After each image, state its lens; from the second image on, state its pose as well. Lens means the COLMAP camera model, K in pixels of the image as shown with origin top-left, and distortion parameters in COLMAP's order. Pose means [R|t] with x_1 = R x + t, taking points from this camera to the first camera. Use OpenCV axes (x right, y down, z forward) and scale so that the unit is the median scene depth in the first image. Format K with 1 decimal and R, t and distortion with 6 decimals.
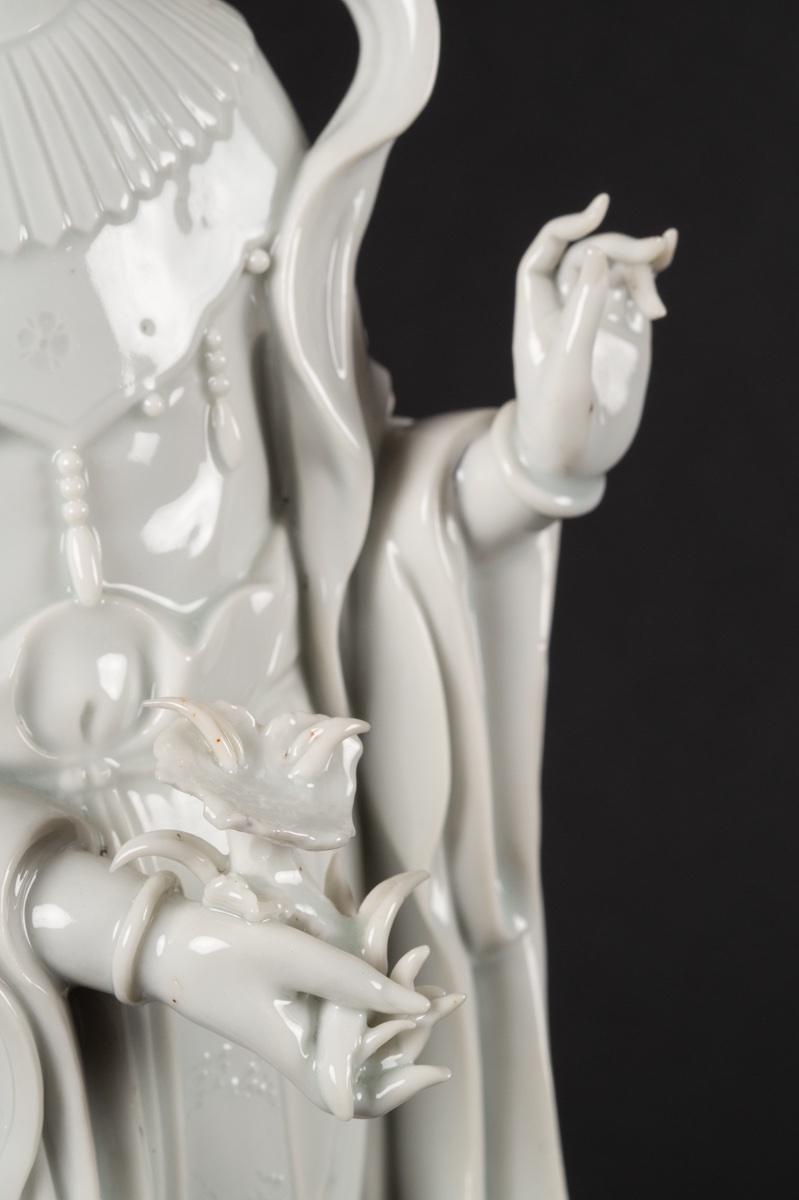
lens RADIAL K [[2965.3, 0, 399.5], [0, 2965.3, 600.0], [0, 0, 1]] dist [0.018280, 0.172939]
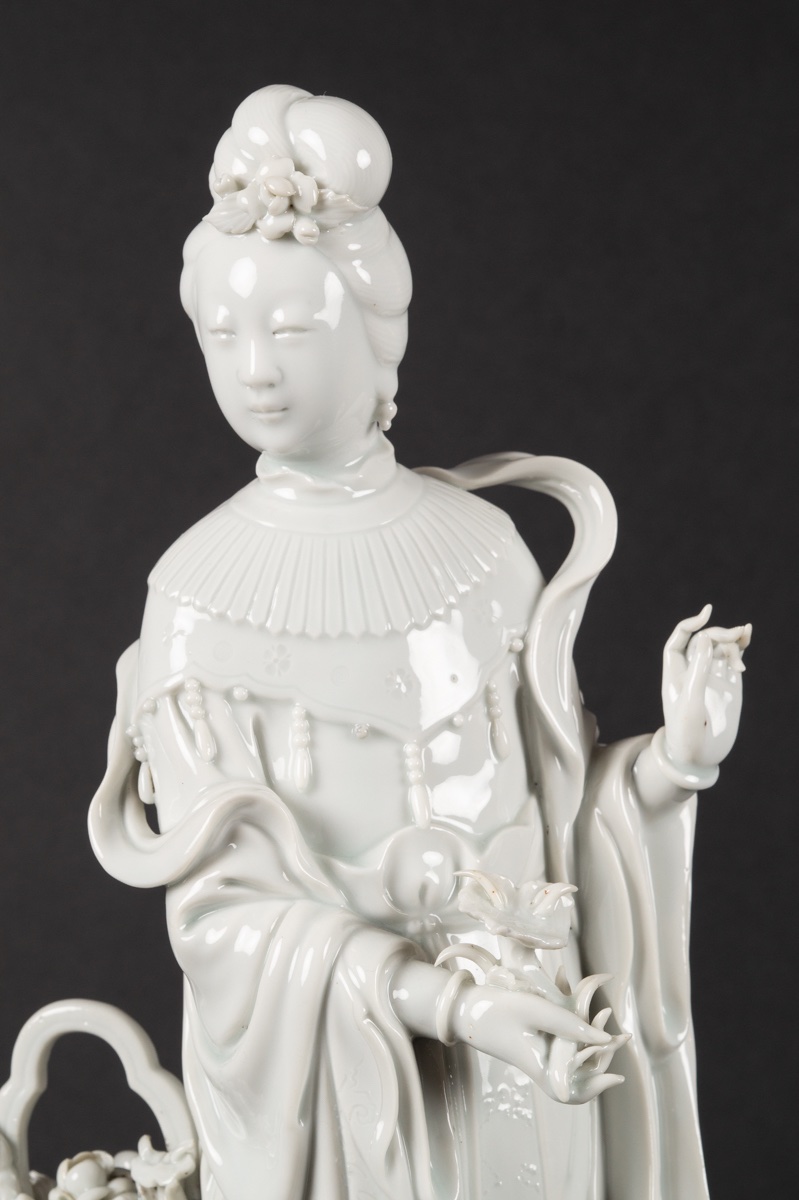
lens RADIAL K [[2965.3, 0, 399.5], [0, 2965.3, 600.0], [0, 0, 1]] dist [0.018280, 0.172939]
pose [[0.993246, -0.023383, -0.113650, 0.088115], [-0.000539, 0.978542, -0.206047, 0.233840], [0.116030, 0.204717, 0.971920, -0.776694]]
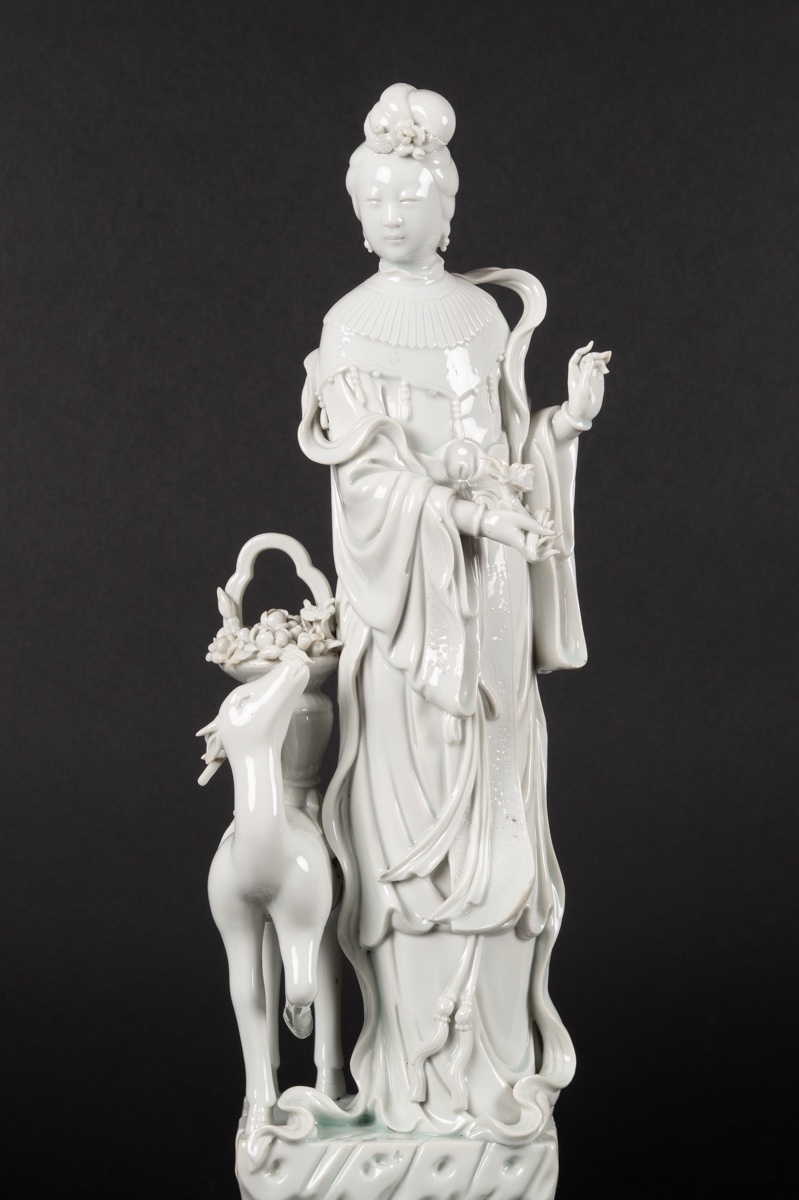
lens RADIAL K [[2965.3, 0, 399.5], [0, 2965.3, 600.0], [0, 0, 1]] dist [0.018280, 0.172939]
pose [[0.998942, -0.002074, 0.045943, -0.353446], [0.010717, 0.981976, -0.188703, 0.905320], [-0.044723, 0.188996, 0.980959, -2.651390]]
